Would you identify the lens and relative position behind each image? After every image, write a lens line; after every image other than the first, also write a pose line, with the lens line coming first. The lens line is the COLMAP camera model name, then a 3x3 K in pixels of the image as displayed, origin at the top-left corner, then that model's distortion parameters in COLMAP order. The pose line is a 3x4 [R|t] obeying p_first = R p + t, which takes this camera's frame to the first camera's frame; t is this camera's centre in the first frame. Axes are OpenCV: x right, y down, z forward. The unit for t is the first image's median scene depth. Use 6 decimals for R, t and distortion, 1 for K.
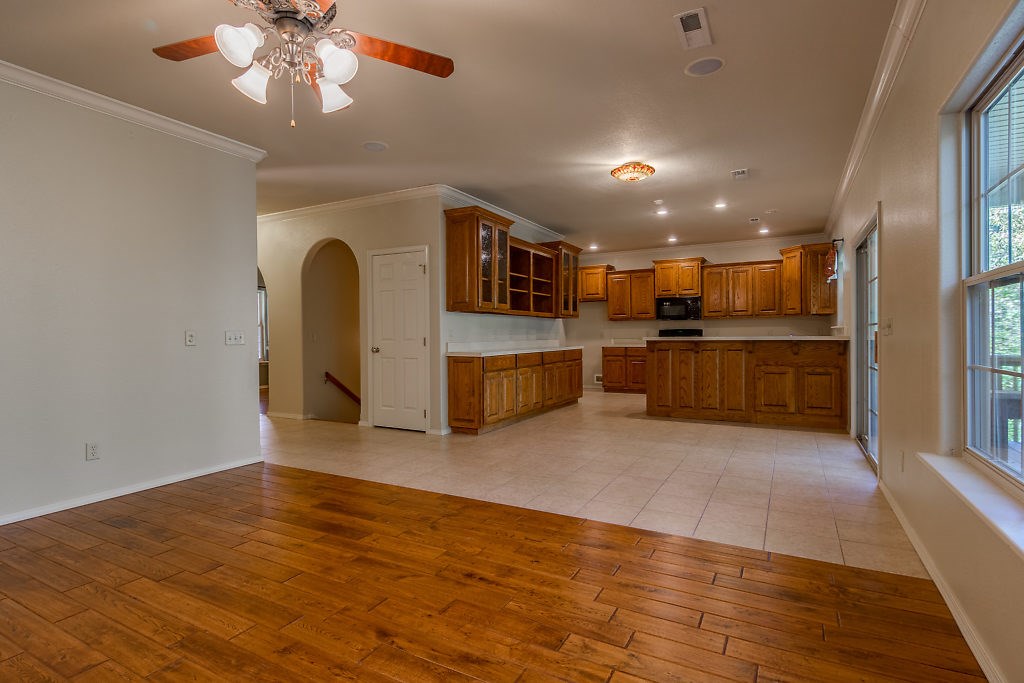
lens RADIAL K [[500.4, 0, 513.0], [0, 500.4, 337.1], [0, 0, 1]] dist [0.002247, -0.000214]
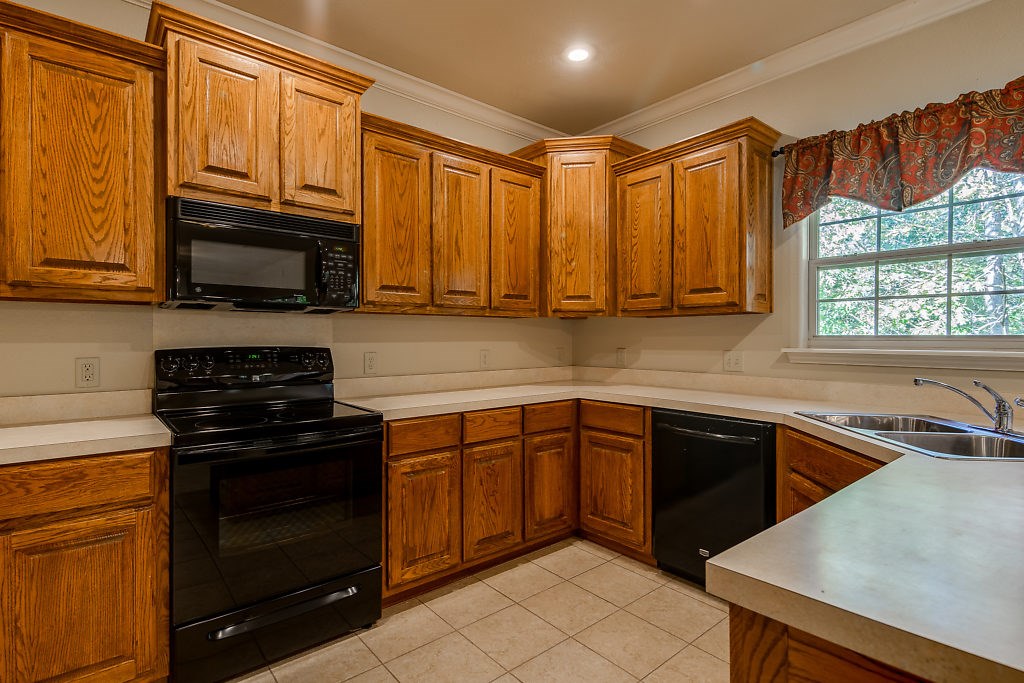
lens RADIAL K [[494.1, 0, 457.9], [0, 494.1, 339.0], [0, 0, 1]] dist [0.001026, -0.000049]
pose [[0.395167, 0.009552, 0.918559, 0.181487], [-0.001310, 0.999951, -0.009835, -0.022152], [-0.918608, 0.002683, 0.395161, 0.997651]]
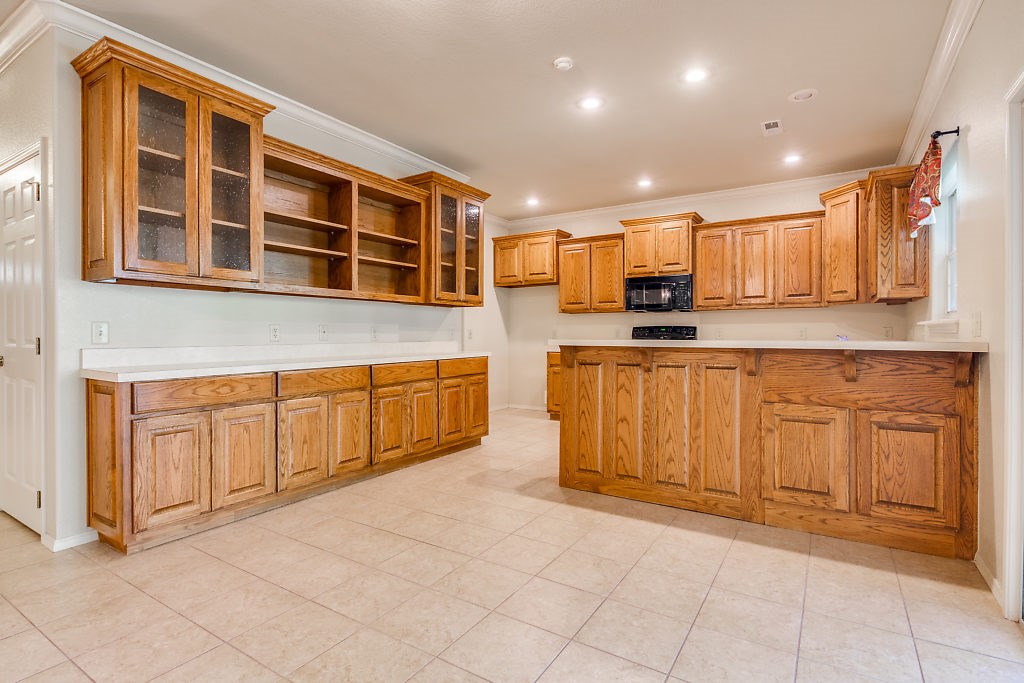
lens RADIAL K [[498.0, 0, 526.4], [0, 498.0, 334.8], [0, 0, 1]] dist [0.002002, -0.000189]
pose [[0.998826, 0.007861, -0.047792, 0.231379], [-0.007871, 0.999969, -0.000035, -0.003797], [0.047790, 0.000411, 0.998857, 0.423541]]
